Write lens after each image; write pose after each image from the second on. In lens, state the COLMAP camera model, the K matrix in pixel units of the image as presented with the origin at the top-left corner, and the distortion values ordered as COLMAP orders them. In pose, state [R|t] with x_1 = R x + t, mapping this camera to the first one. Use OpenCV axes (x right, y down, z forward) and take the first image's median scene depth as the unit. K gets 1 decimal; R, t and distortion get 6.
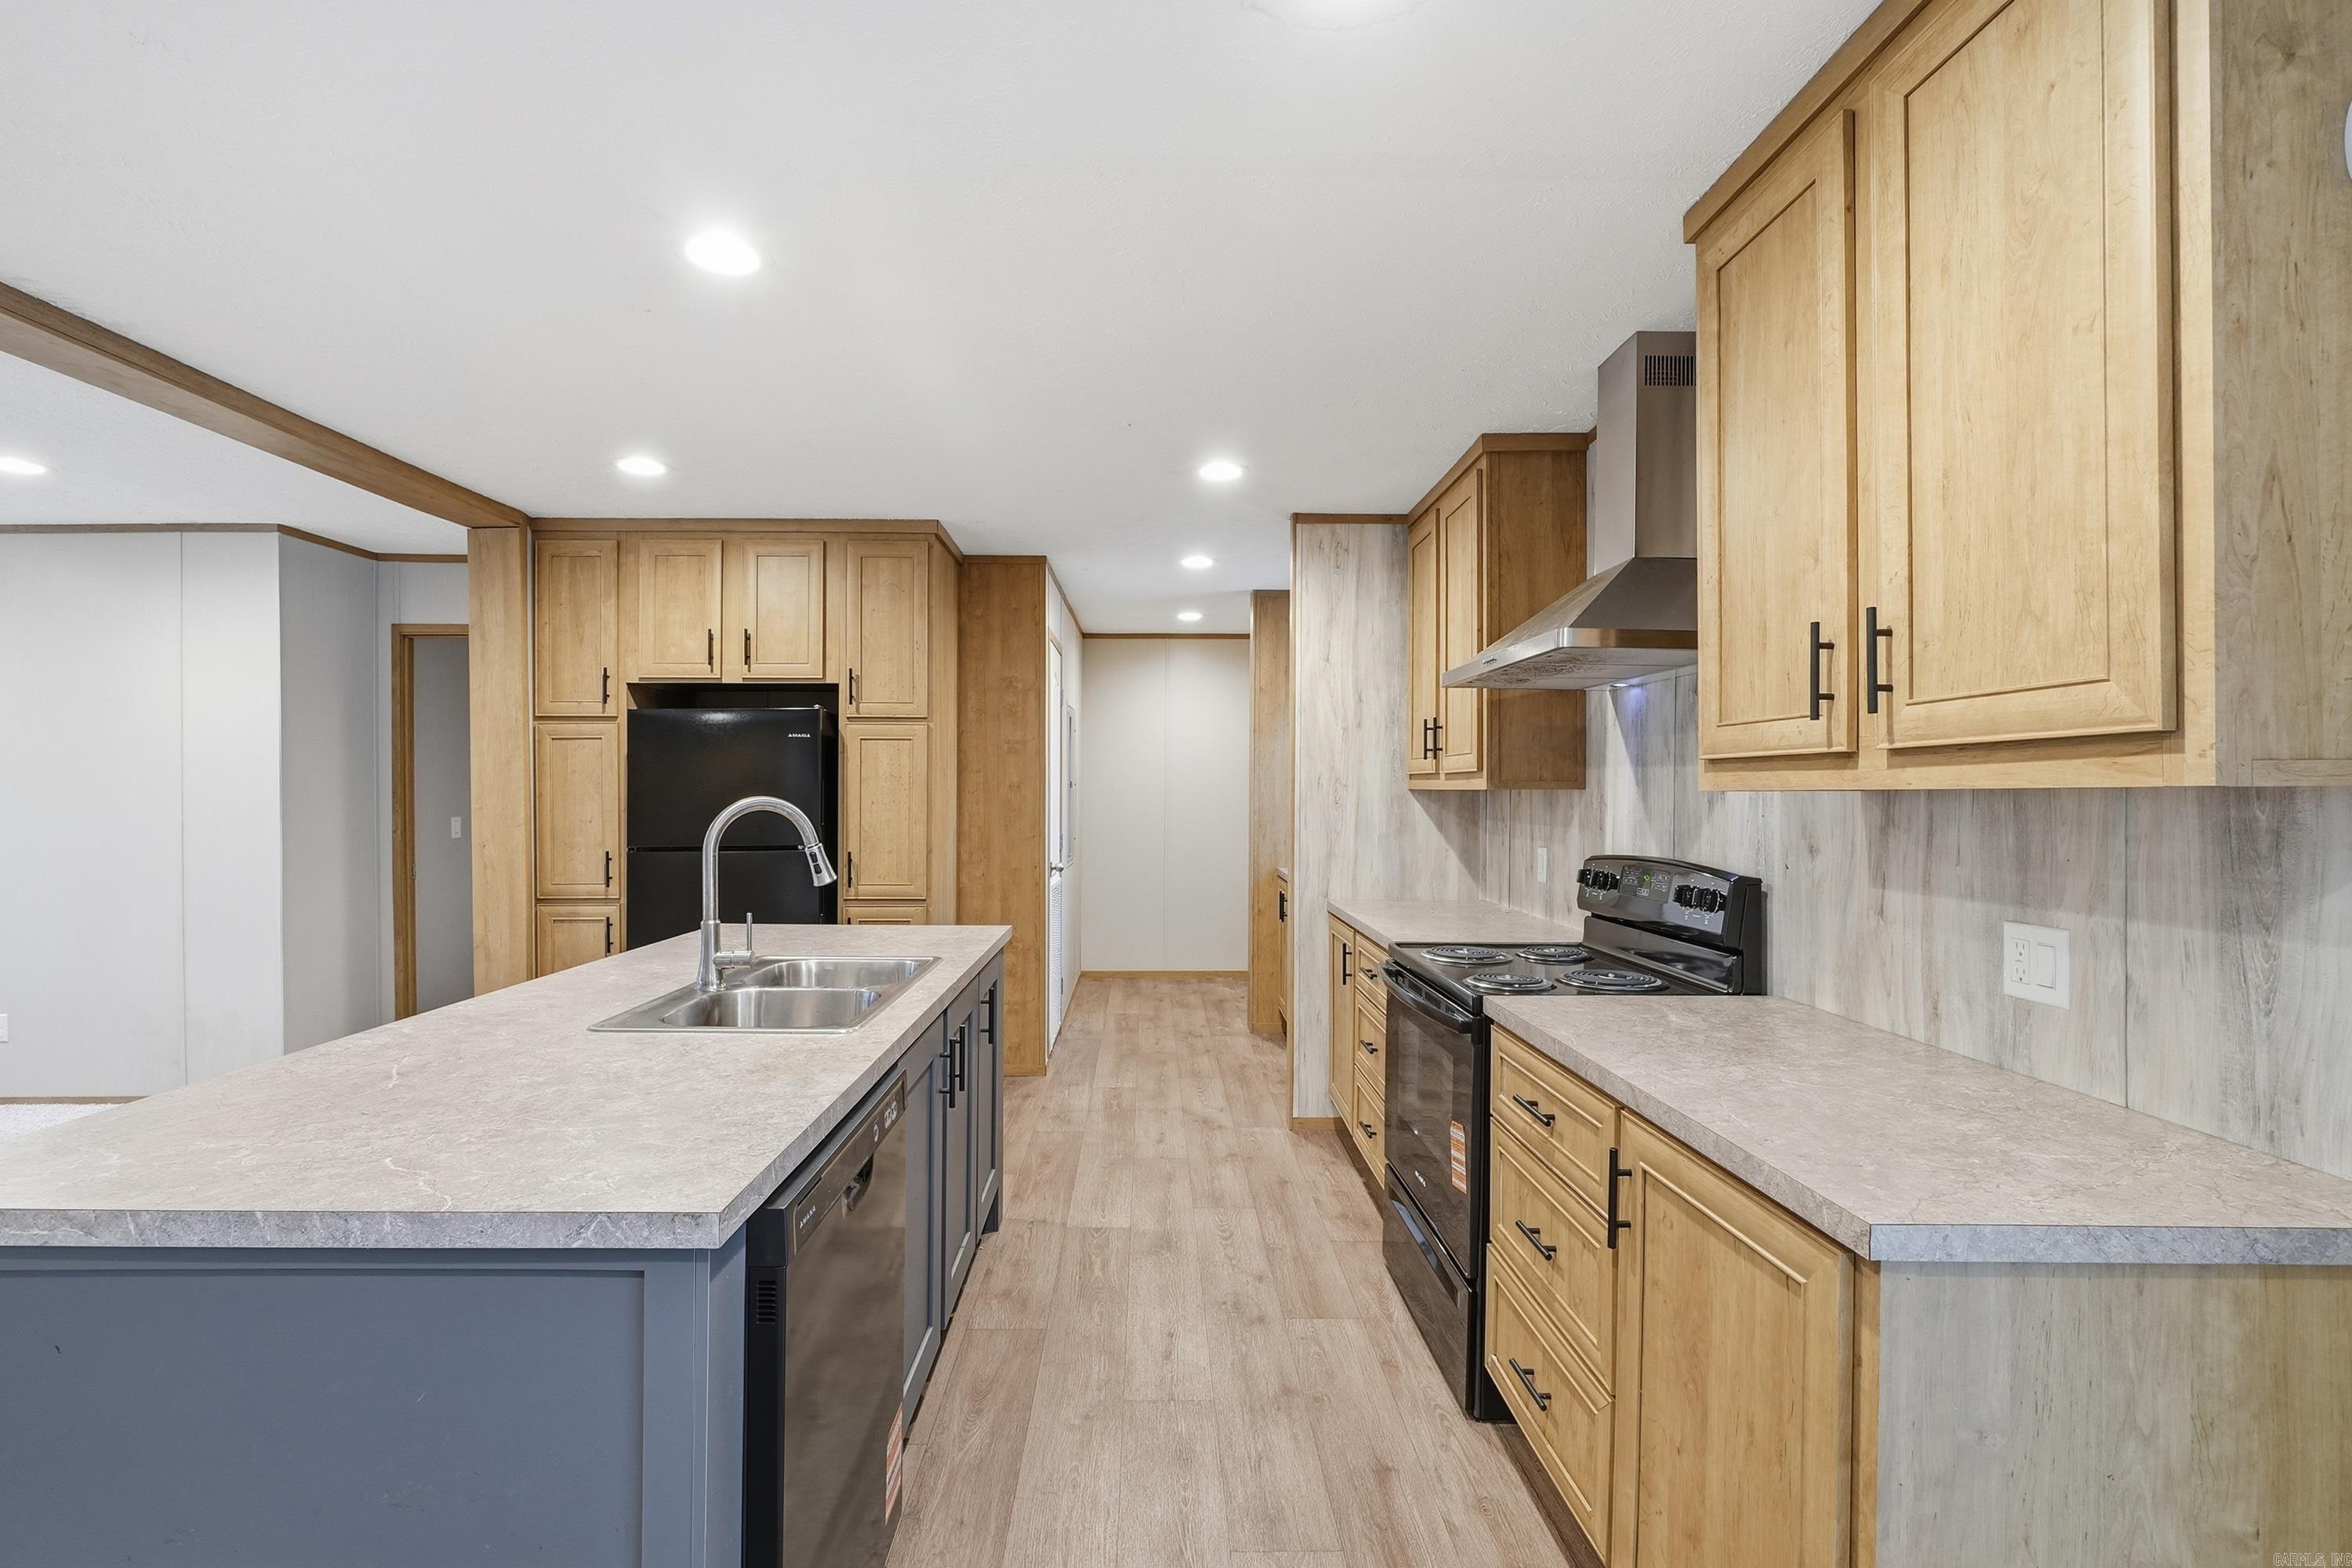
lens RADIAL K [[1029.6, 0, 1161.8], [0, 1029.6, 789.4], [0, 0, 1]] dist [-0.004002, 0.000460]
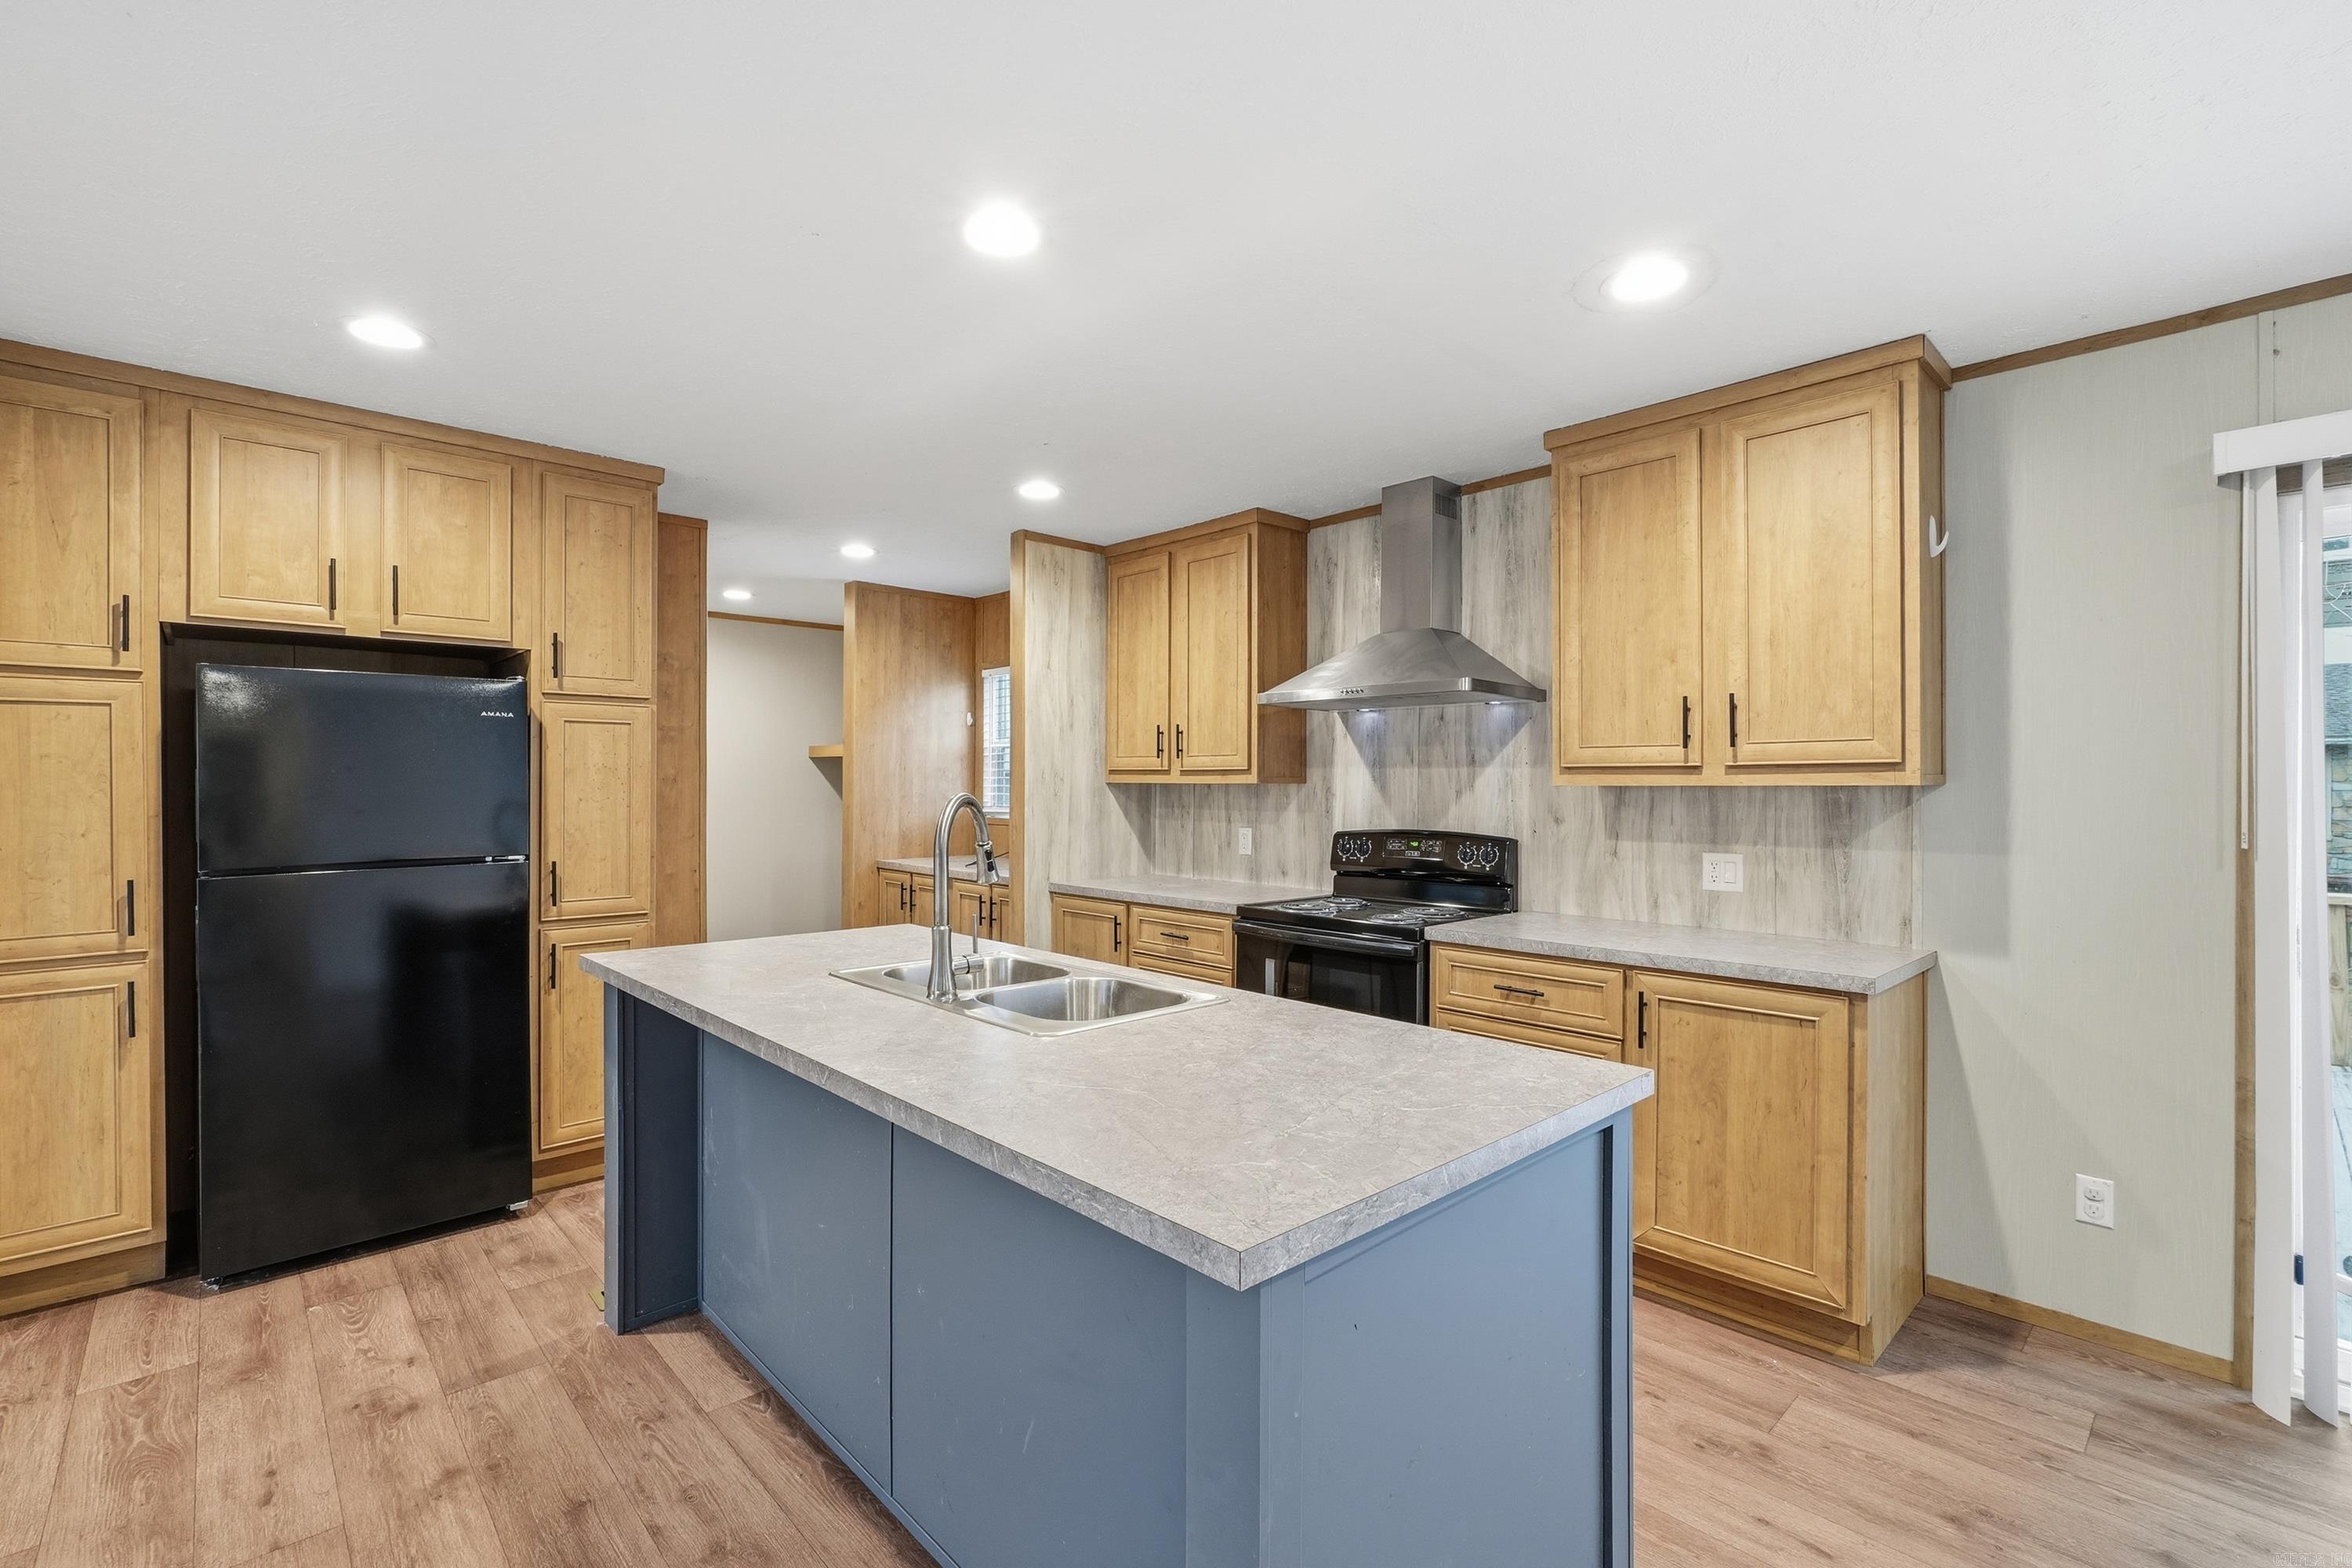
lens RADIAL K [[1030.9, 0, 1166.6], [0, 1030.9, 780.8], [0, 0, 1]] dist [-0.006423, -0.000180]
pose [[0.743066, 0.000141, 0.669219, -0.488824], [-0.000878, 0.999999, 0.000765, -0.003374], [-0.669218, -0.001156, 0.743065, 0.088331]]
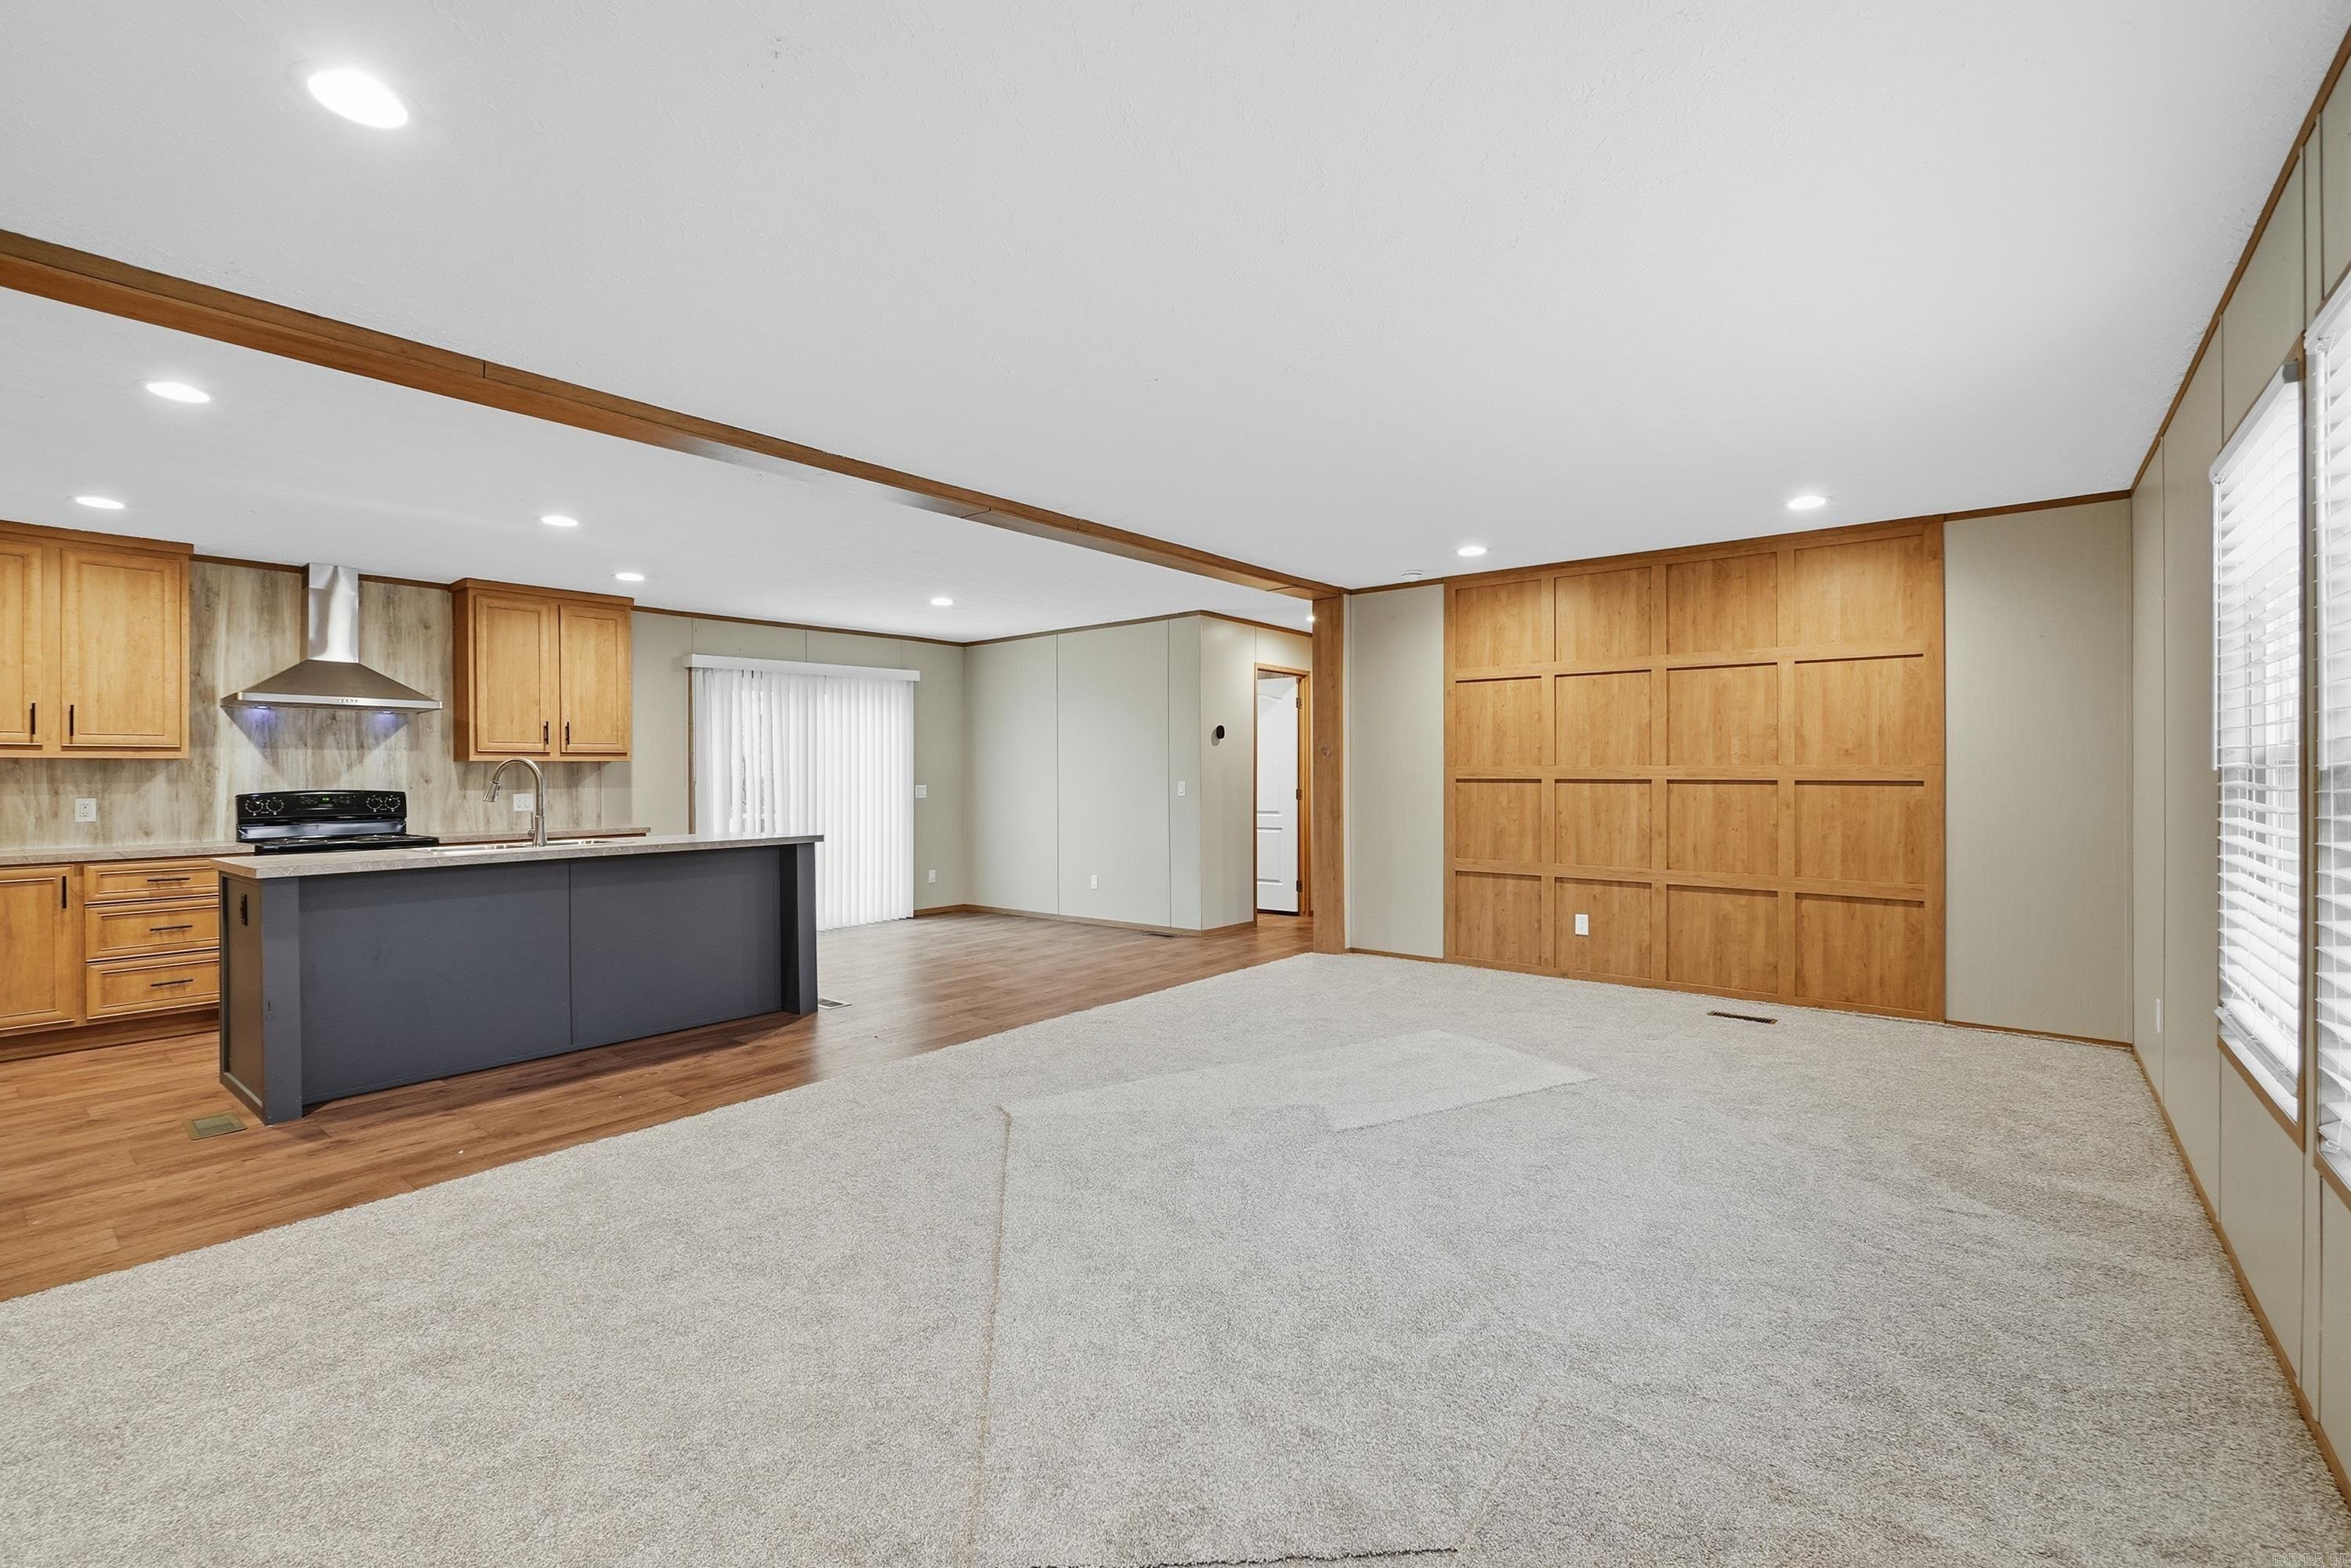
lens RADIAL K [[1022.3, 0, 1160.6], [0, 1022.3, 767.8], [0, 0, 1]] dist [-0.001984, 0.000619]
pose [[-0.761988, 0.008922, 0.647529, -1.484388], [0.005641, 0.999959, -0.007139, 0.026915], [-0.647566, -0.001787, -0.762007, 0.951598]]
